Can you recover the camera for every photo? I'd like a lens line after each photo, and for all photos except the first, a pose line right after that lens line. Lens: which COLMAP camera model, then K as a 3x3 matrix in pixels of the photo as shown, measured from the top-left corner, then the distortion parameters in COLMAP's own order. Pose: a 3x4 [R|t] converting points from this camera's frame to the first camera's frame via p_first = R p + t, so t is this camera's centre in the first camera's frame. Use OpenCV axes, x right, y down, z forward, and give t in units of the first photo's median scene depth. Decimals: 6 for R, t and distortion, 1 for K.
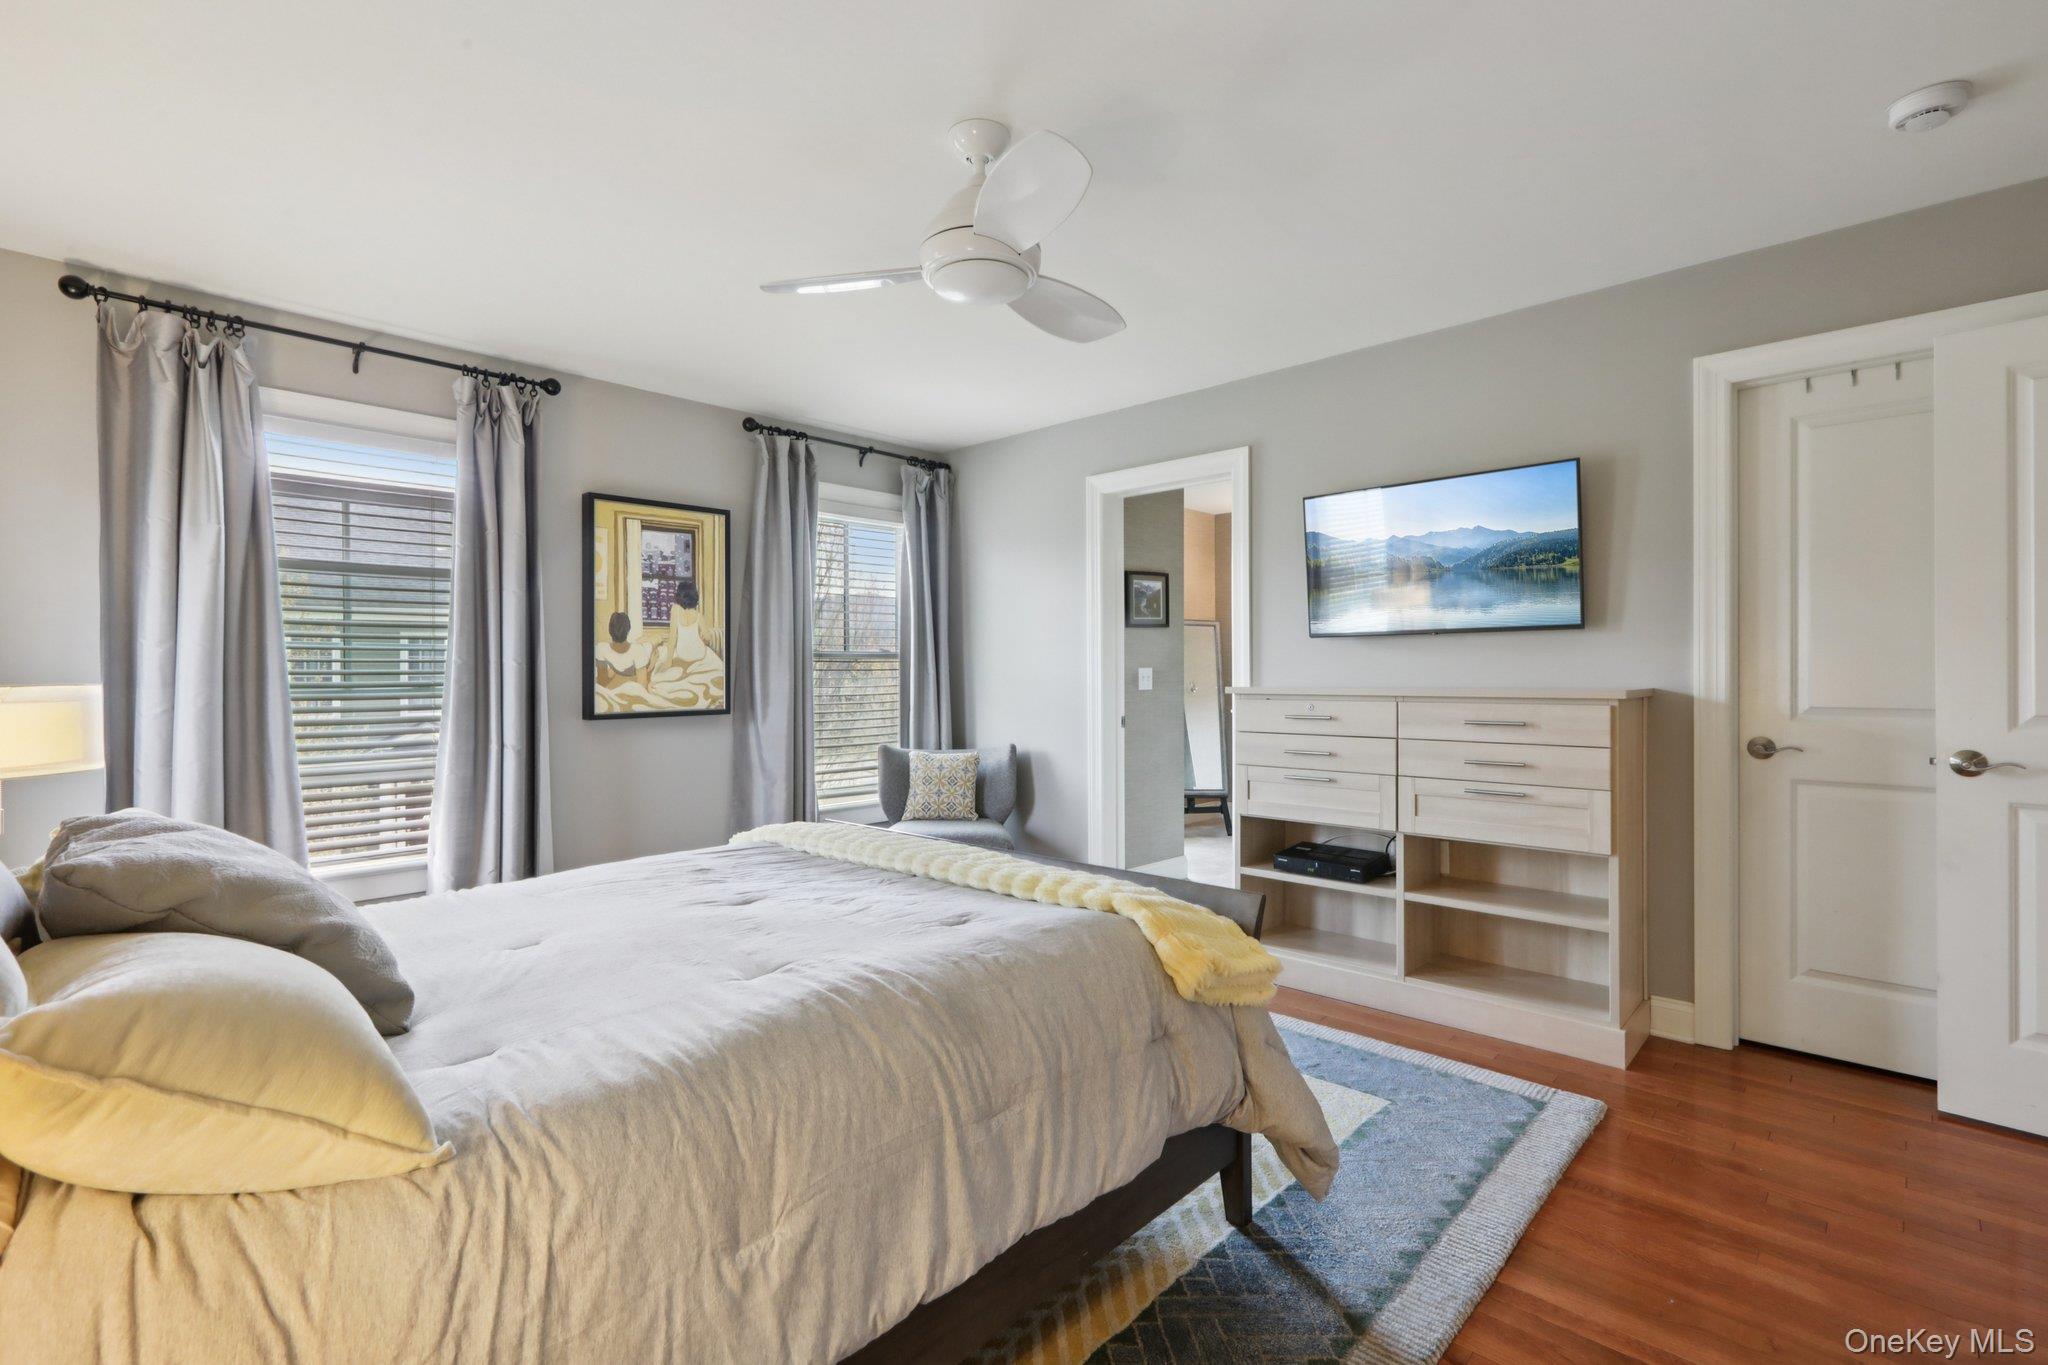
lens RADIAL K [[915.5, 0, 1035.9], [0, 915.5, 676.8], [0, 0, 1]] dist [-0.001431, 0.000340]
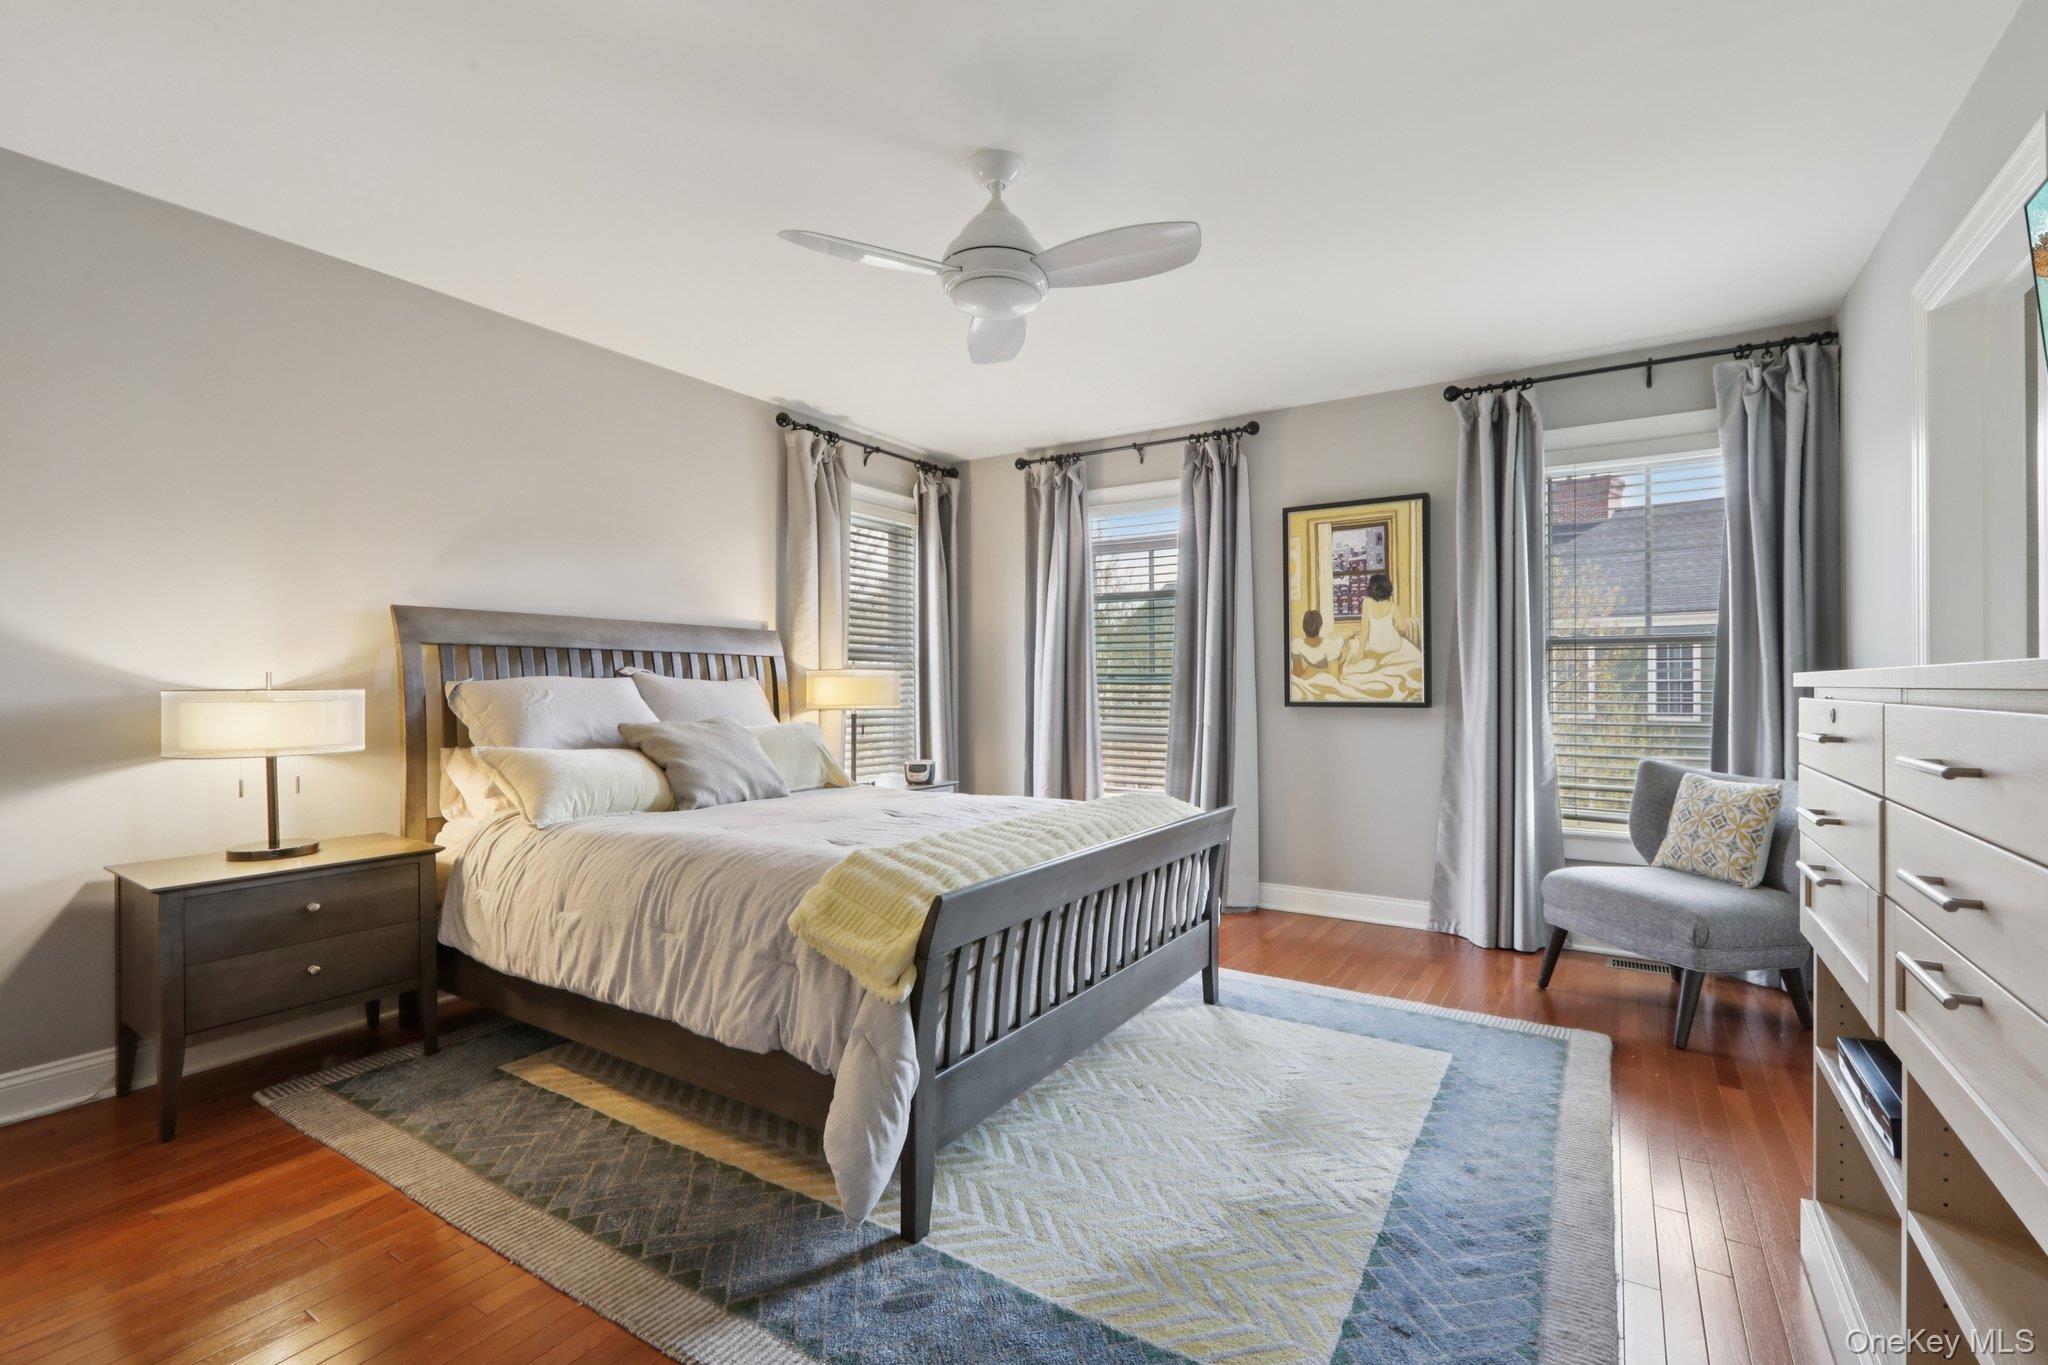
lens RADIAL K [[915.5, 0, 1035.9], [0, 915.5, 676.8], [0, 0, 1]] dist [-0.001431, 0.000340]
pose [[0.194874, -0.003282, -0.980823, 0.541545], [-0.005782, 0.999973, -0.004495, 0.016082], [0.980811, 0.006547, 0.194850, 0.442073]]
